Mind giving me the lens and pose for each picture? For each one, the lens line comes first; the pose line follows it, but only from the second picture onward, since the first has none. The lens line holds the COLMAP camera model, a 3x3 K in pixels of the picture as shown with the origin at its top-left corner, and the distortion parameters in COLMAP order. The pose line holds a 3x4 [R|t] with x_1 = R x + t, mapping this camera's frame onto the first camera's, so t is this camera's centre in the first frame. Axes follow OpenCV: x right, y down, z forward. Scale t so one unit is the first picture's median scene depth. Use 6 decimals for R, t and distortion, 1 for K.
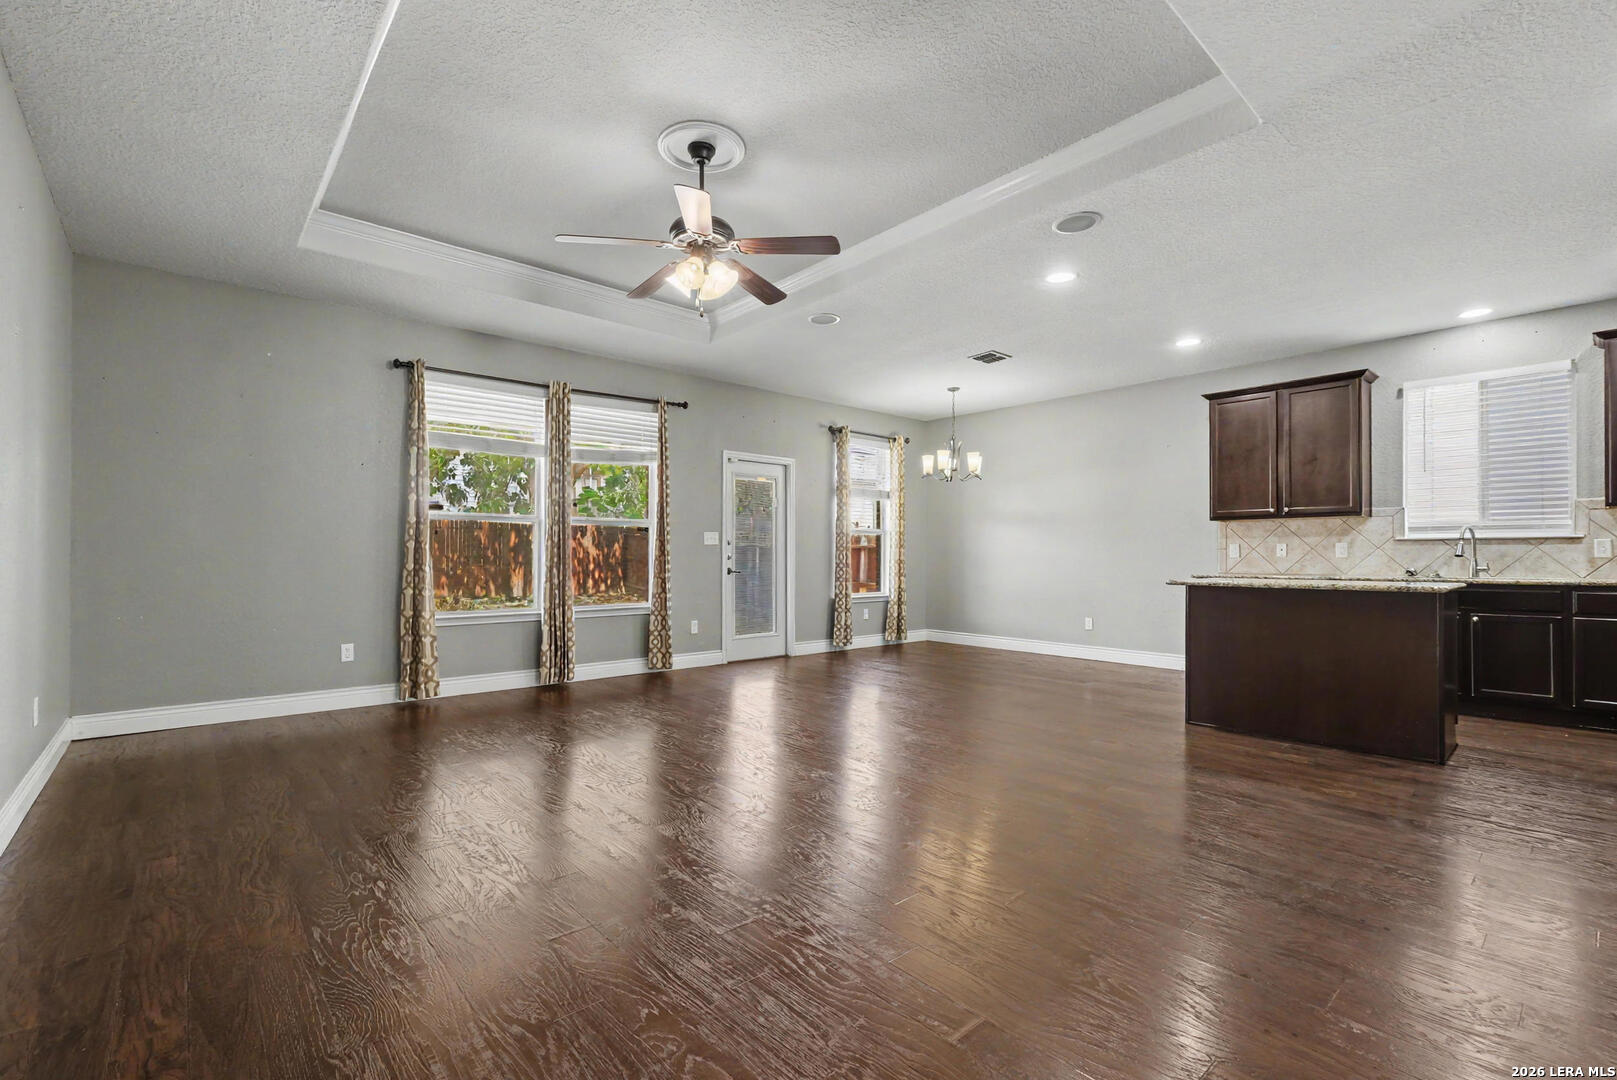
lens RADIAL K [[717.8, 0, 796.5], [0, 717.8, 549.8], [0, 0, 1]] dist [-0.000513, 0.000042]
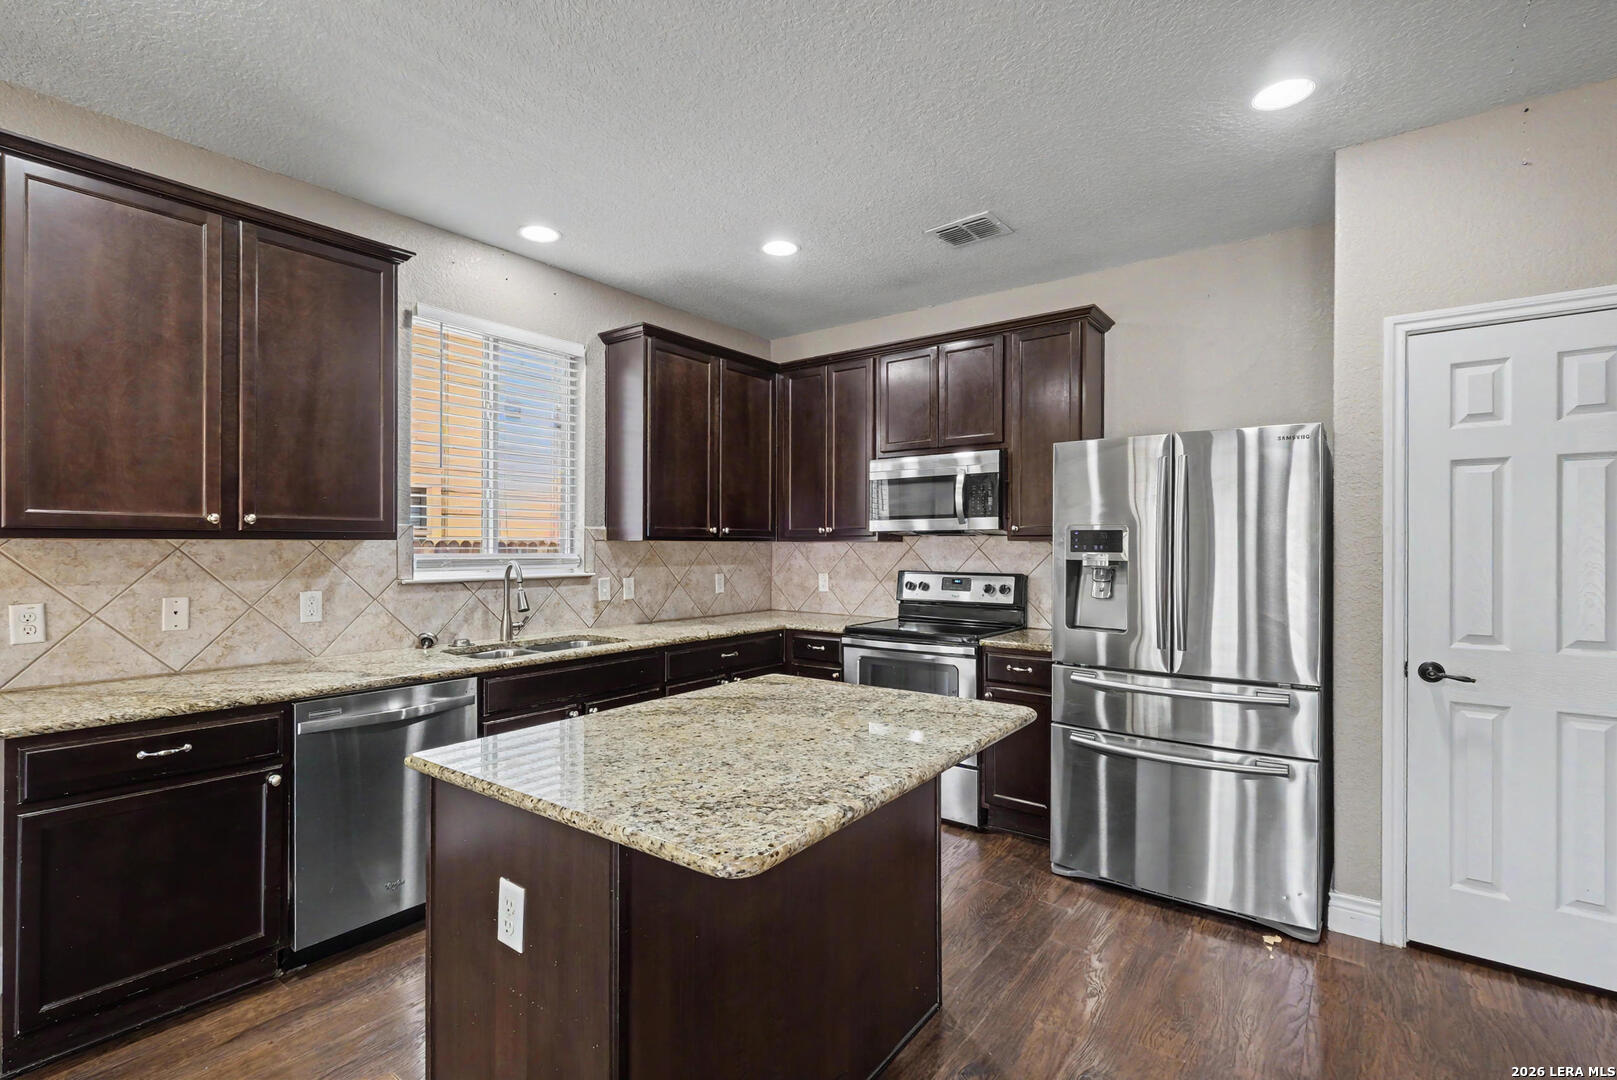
lens RADIAL K [[745.9, 0, 795.8], [0, 745.9, 540.5], [0, 0, 1]] dist [-0.001820, -0.000371]
pose [[-0.190082, 0.000040, 0.981768, 0.197184], [-0.015539, 0.999875, -0.003049, -0.044808], [-0.981645, -0.015836, -0.190057, 0.733918]]
